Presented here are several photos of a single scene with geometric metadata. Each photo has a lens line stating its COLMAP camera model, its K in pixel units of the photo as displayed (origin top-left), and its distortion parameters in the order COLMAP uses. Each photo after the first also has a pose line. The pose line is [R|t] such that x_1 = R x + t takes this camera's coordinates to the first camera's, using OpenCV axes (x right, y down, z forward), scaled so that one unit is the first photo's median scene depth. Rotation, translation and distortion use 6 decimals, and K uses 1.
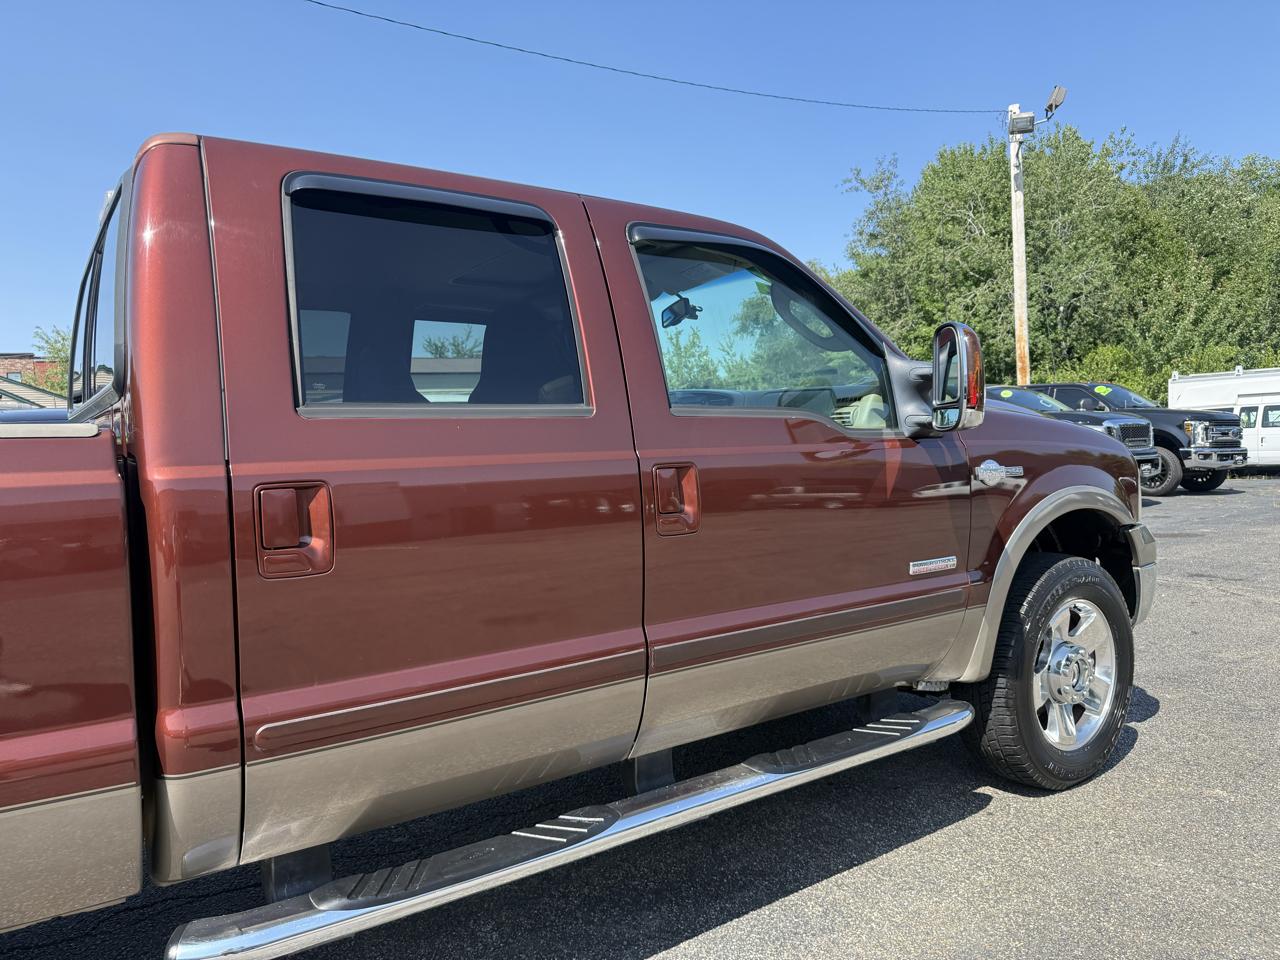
lens RADIAL K [[901.7, 0, 645.8], [0, 901.7, 483.3], [0, 0, 1]] dist [0.047277, -0.058909]
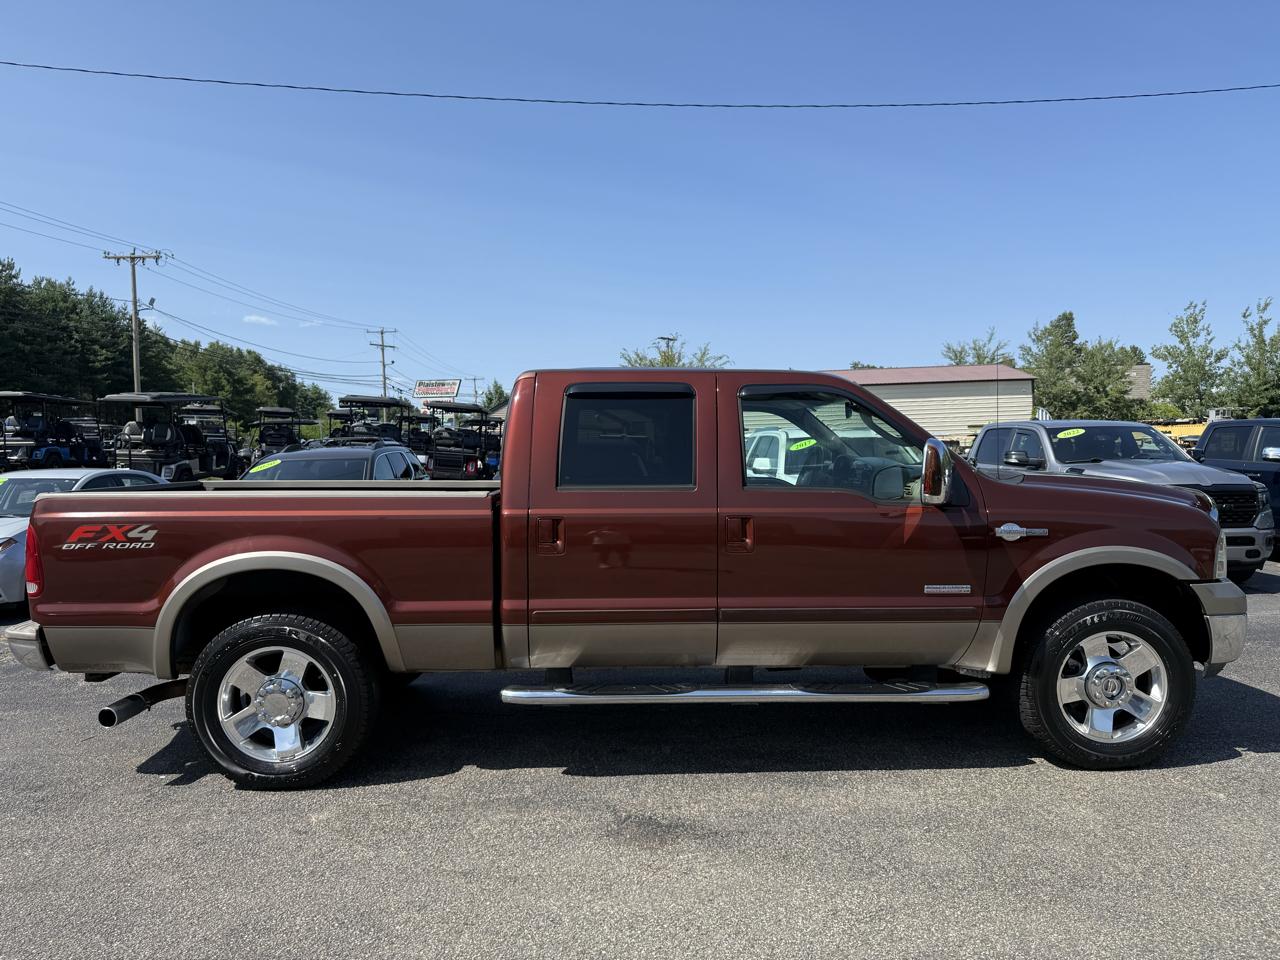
lens RADIAL K [[901.7, 0, 645.1], [0, 901.7, 481.9], [0, 0, 1]] dist [0.047277, -0.058909]
pose [[0.842020, 0.045580, -0.537518, 0.620741], [-0.047785, 0.998809, 0.009842, -0.072464], [0.537326, 0.017398, 0.843195, -0.514731]]
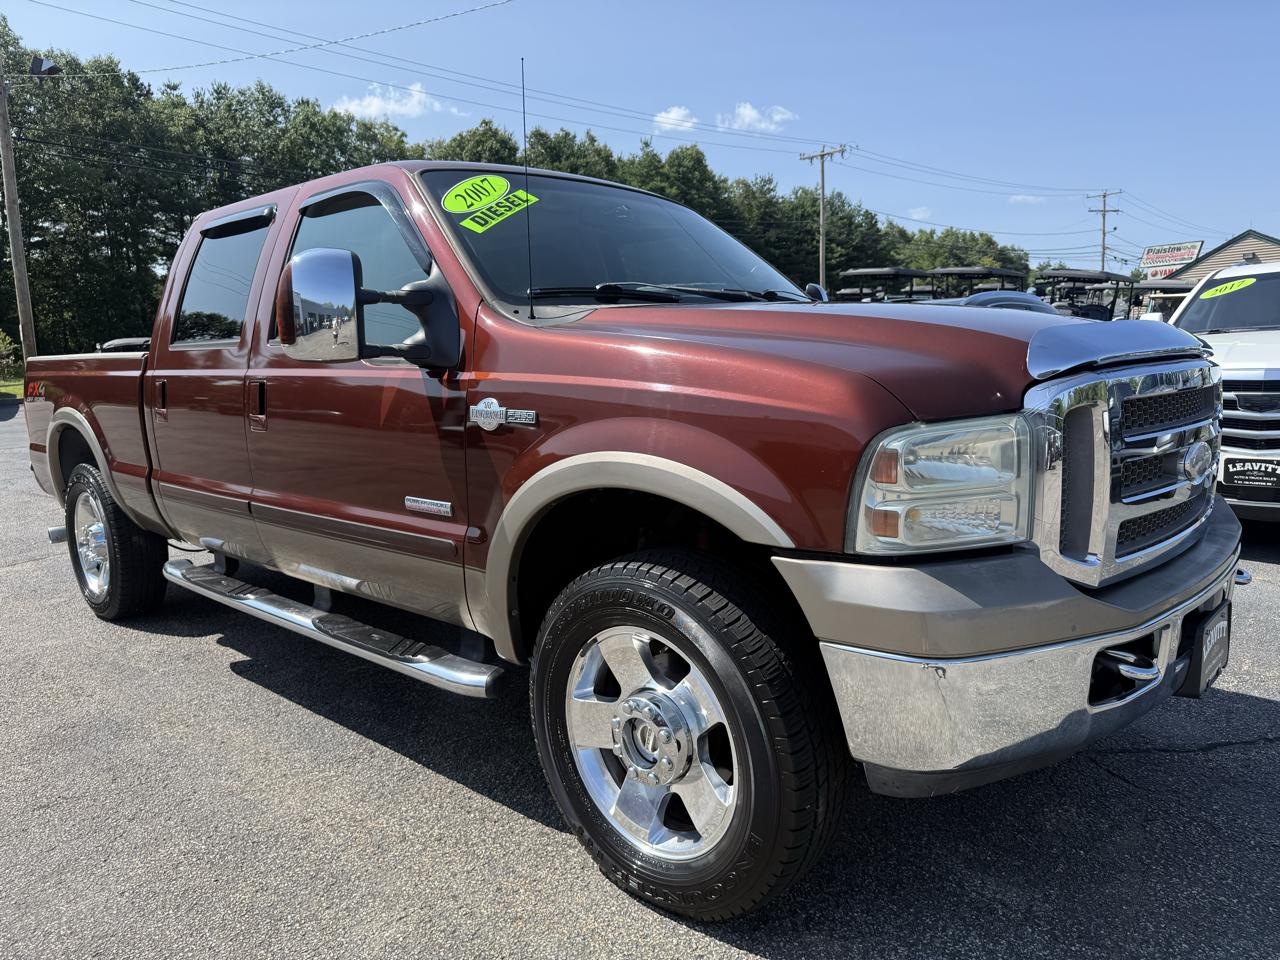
lens RADIAL K [[901.7, 0, 637.9], [0, 901.7, 486.3], [0, 0, 1]] dist [0.047277, -0.058909]
pose [[0.216017, 0.170937, -0.961310, 1.097368], [-0.025392, 0.985206, 0.169481, -0.079801], [0.976059, -0.012201, 0.217162, 0.886710]]
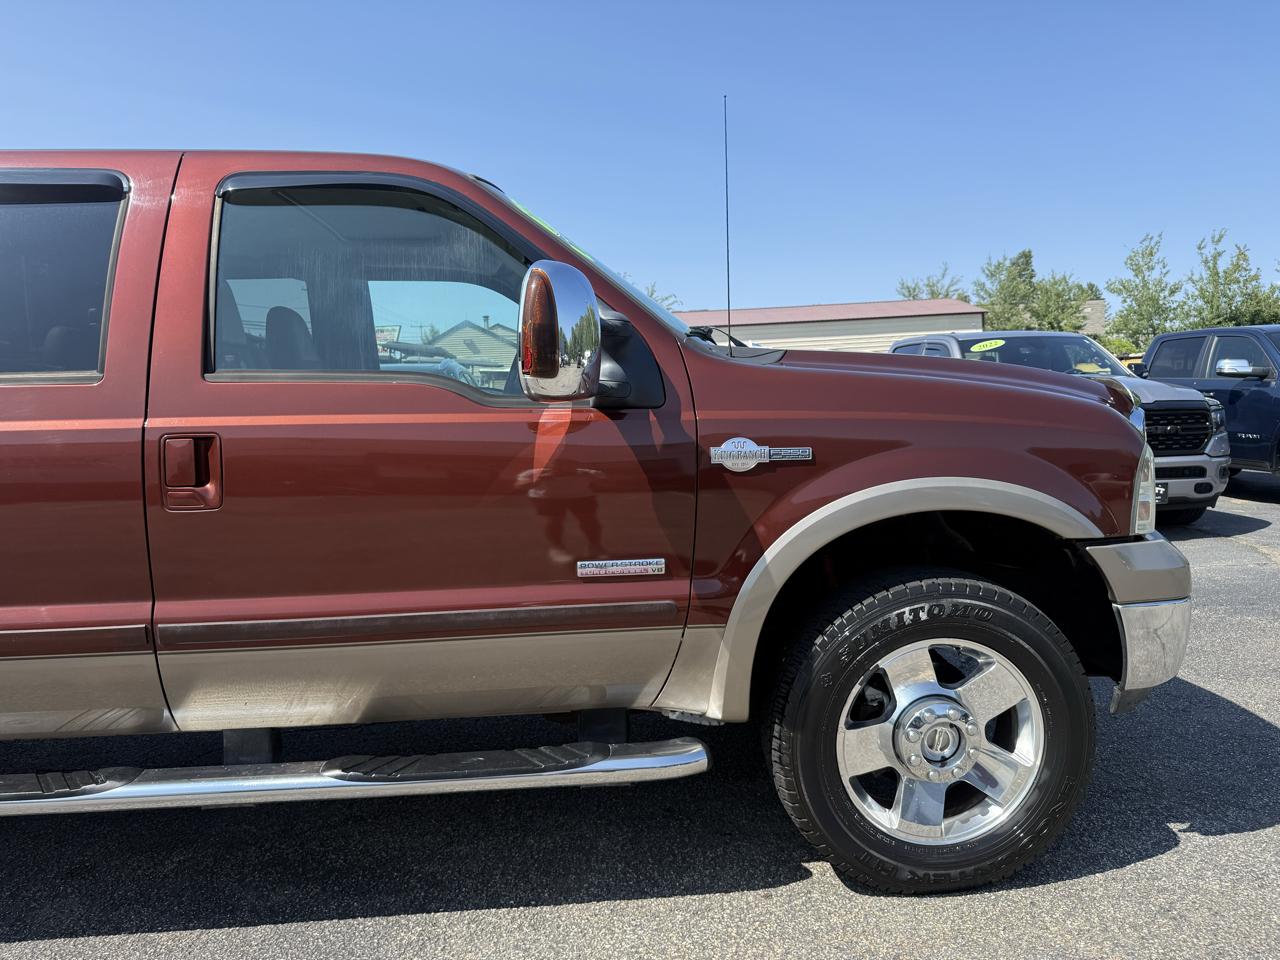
lens RADIAL K [[901.7, 0, 643.5], [0, 901.7, 480.3], [0, 0, 1]] dist [0.047277, -0.058909]
pose [[0.862168, 0.057078, -0.503397, 0.640010], [-0.028437, 0.997519, 0.064400, -0.033141], [0.505824, -0.041209, 0.861652, 0.291471]]
